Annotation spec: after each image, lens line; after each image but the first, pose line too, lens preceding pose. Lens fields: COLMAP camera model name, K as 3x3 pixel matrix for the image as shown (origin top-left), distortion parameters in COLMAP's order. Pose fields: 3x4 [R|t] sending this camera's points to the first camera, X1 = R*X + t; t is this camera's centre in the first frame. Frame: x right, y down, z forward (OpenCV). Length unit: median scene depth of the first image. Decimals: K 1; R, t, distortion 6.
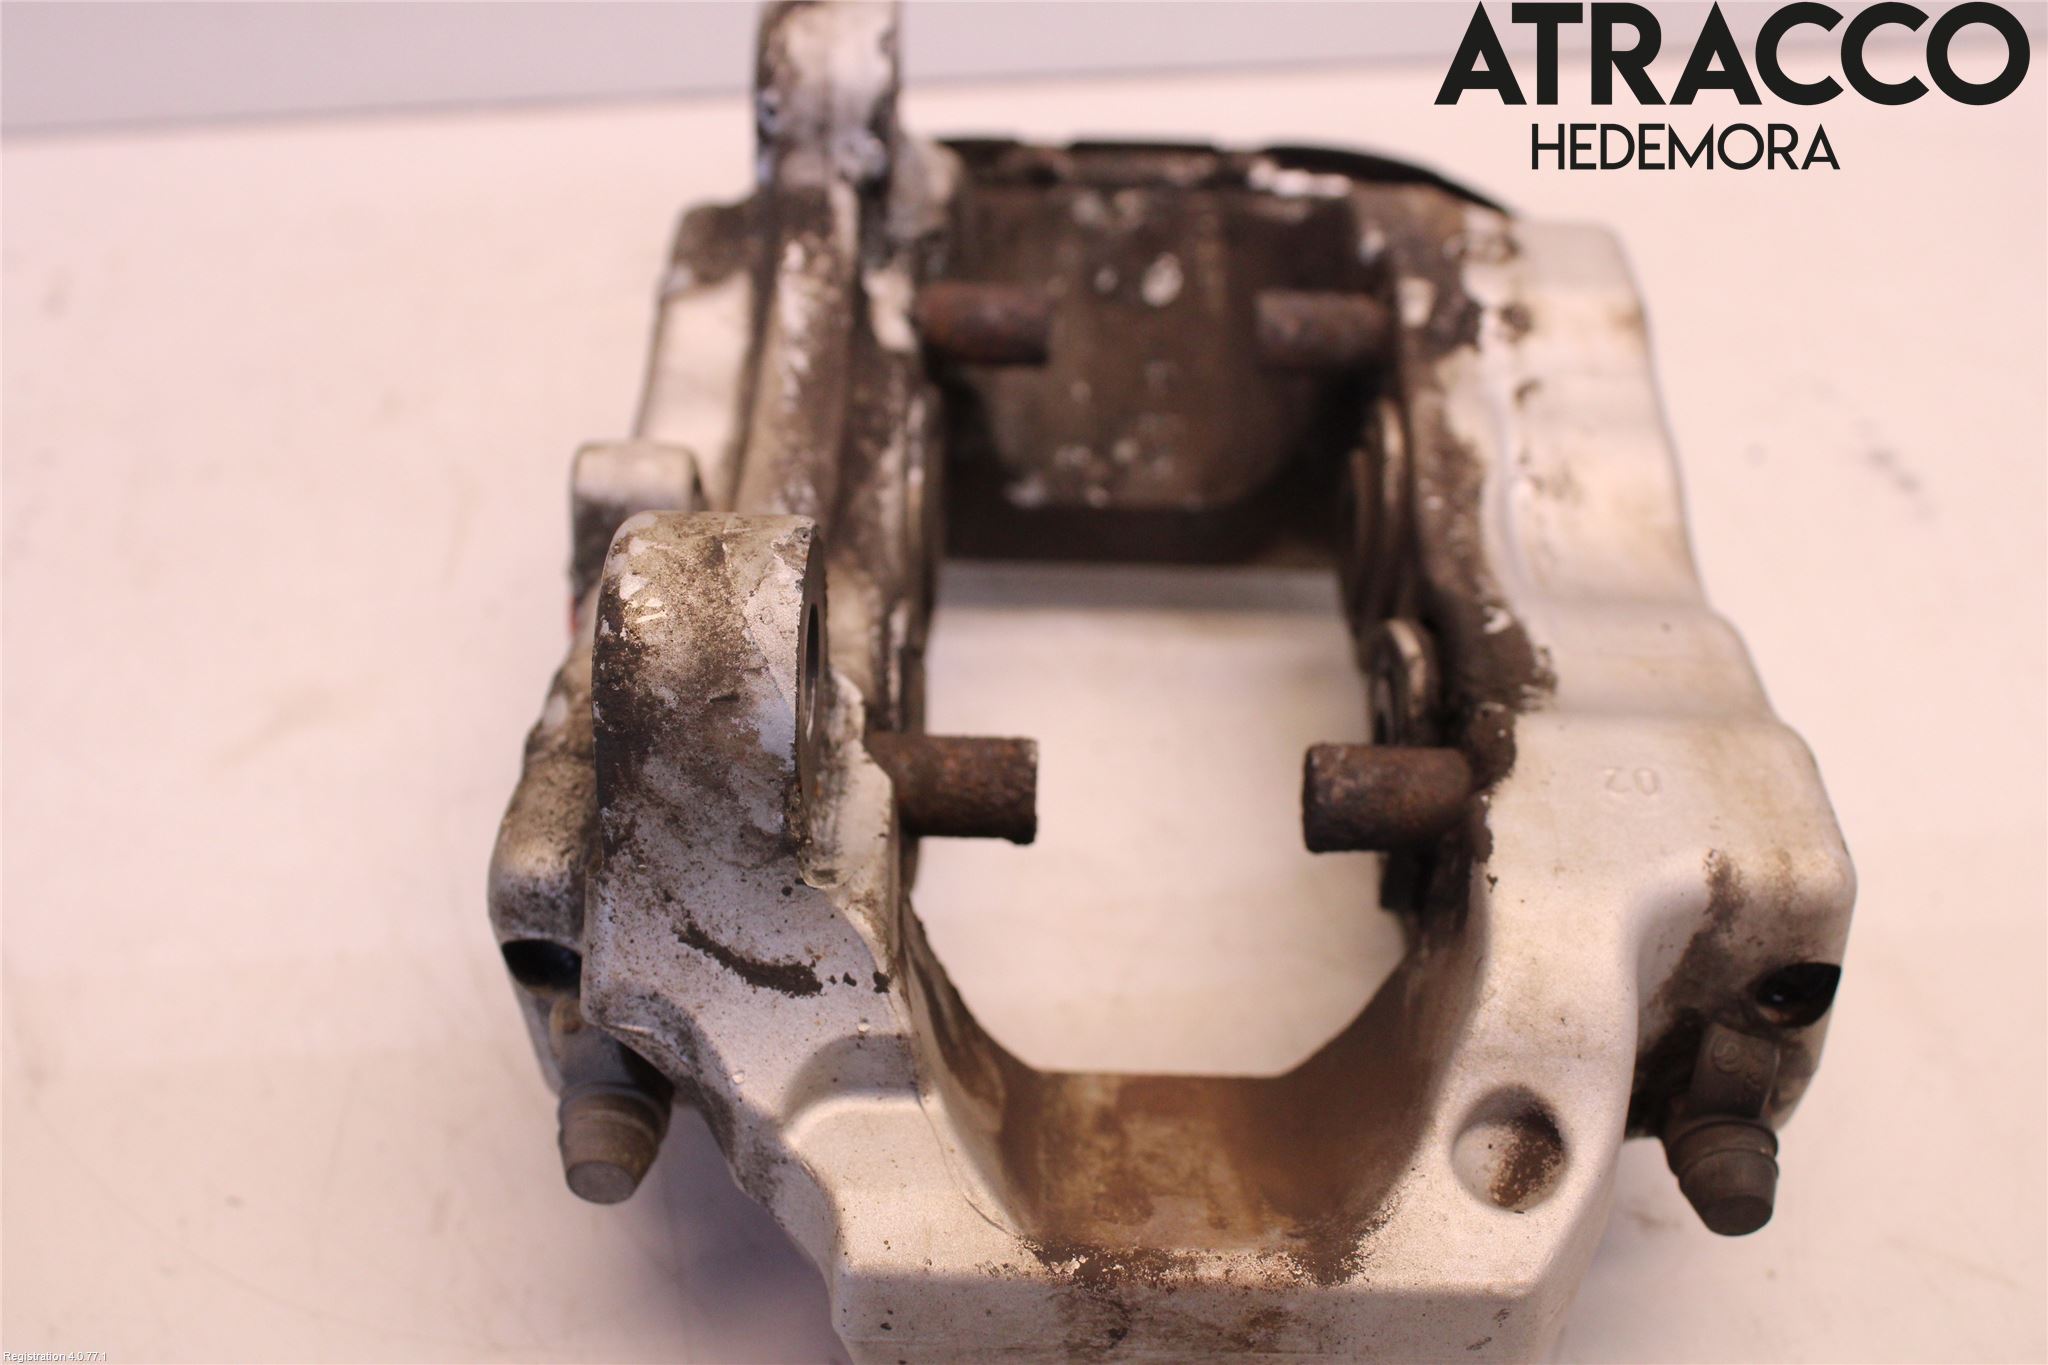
lens RADIAL K [[2358.0, 0, 1024.0], [0, 2358.0, 682.5], [0, 0, 1]] dist [-0.090453, -0.001786]
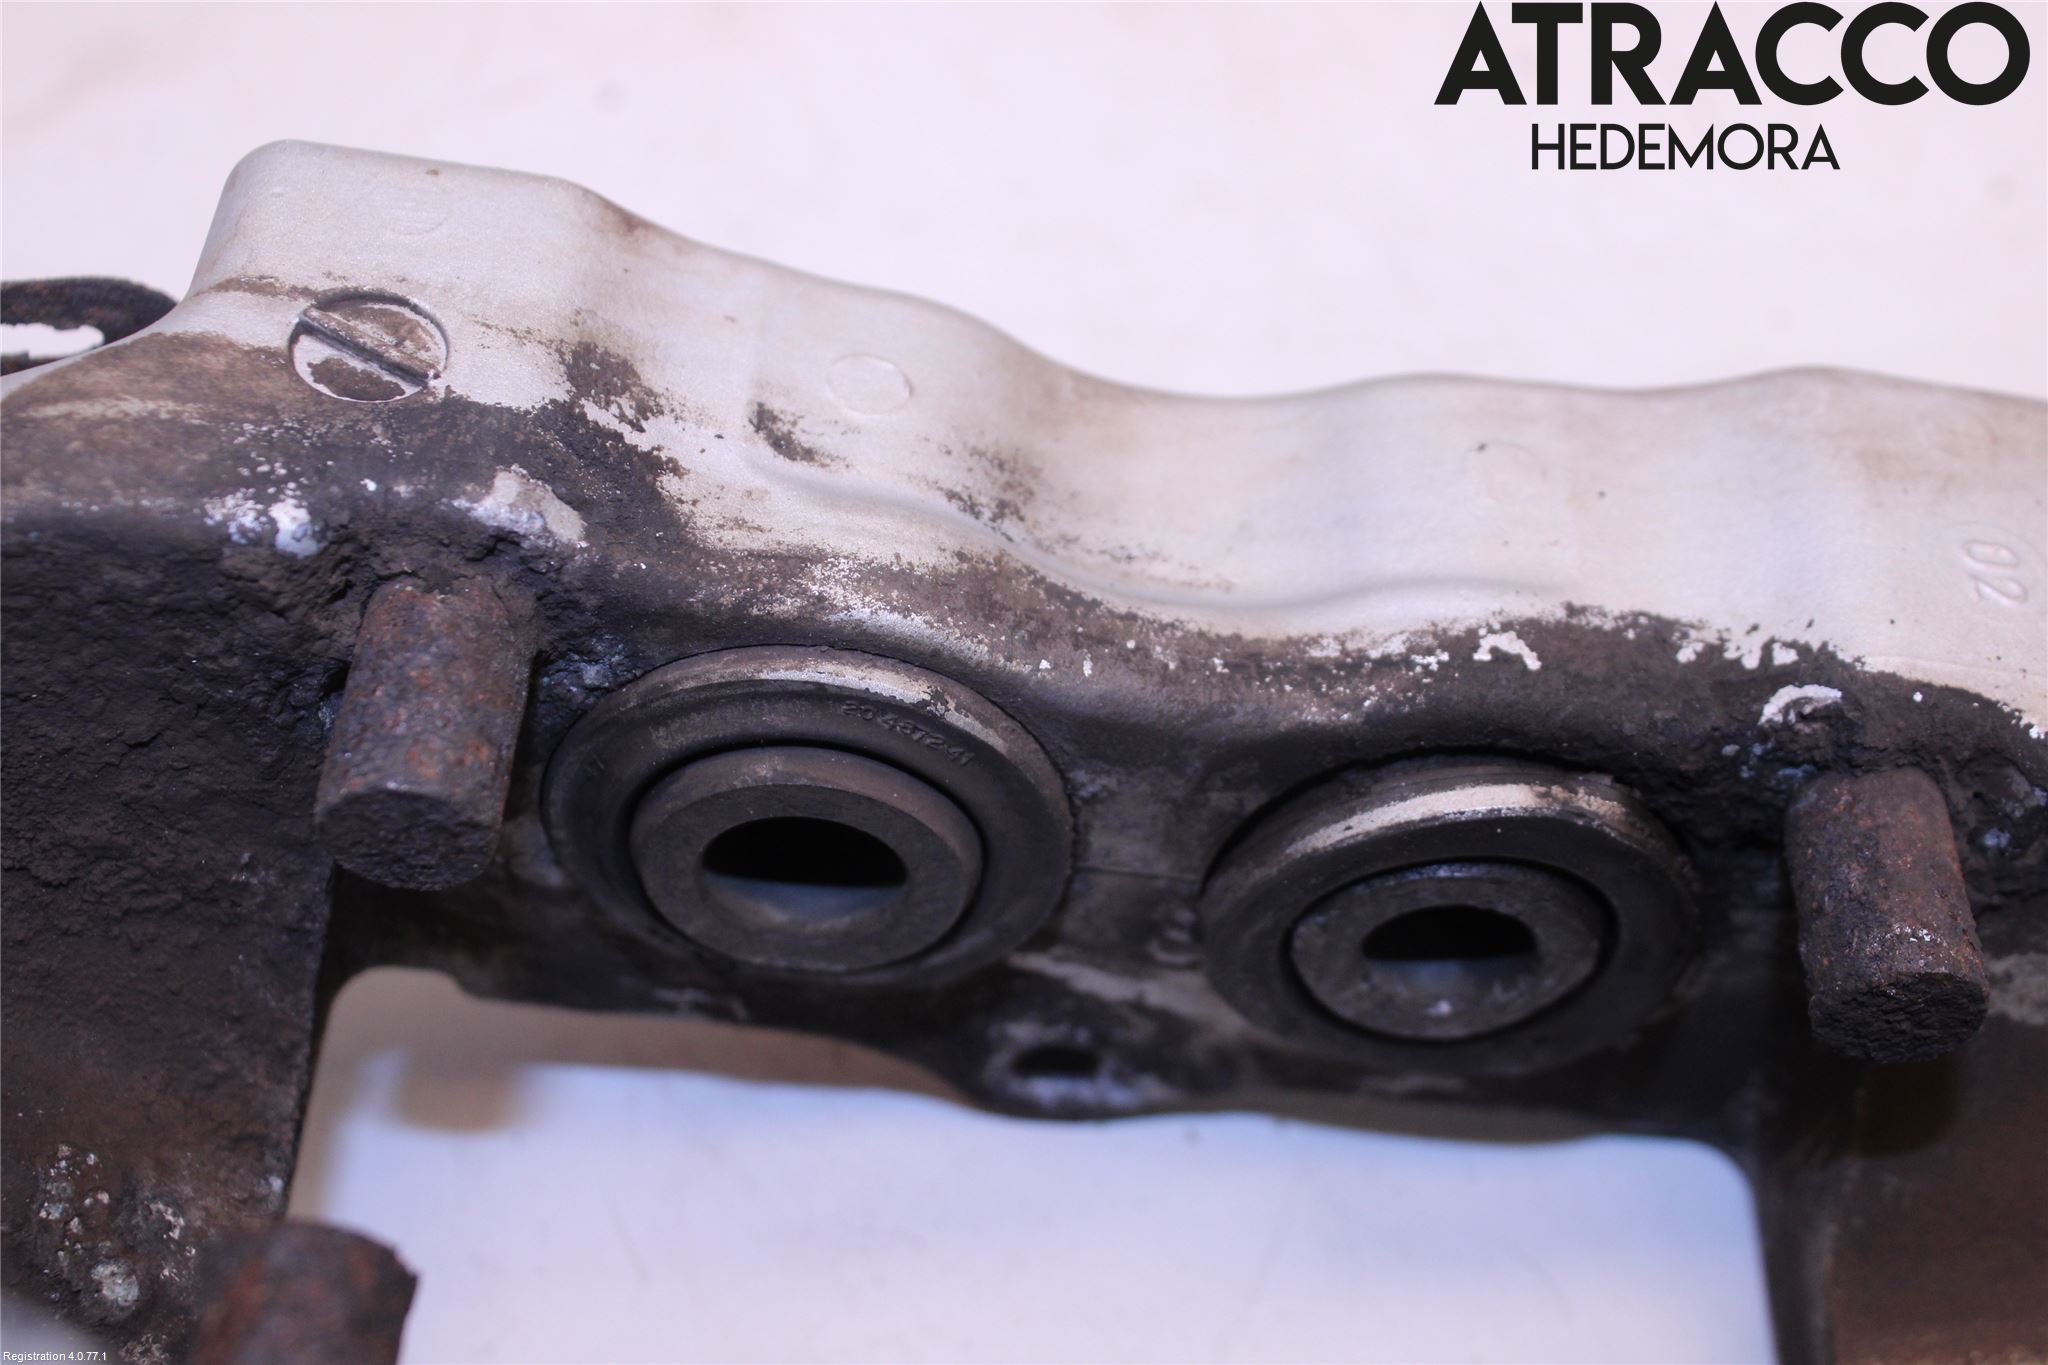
lens RADIAL K [[2797.8, 0, 1060.8], [0, 2797.8, 679.2], [0, 0, 1]] dist [-0.062757, 0.082698]
pose [[0.010045, -0.791539, 0.611036, -0.216107], [0.486499, 0.537738, 0.688590, -0.514930], [-0.873623, 0.290352, 0.390485, 0.754239]]
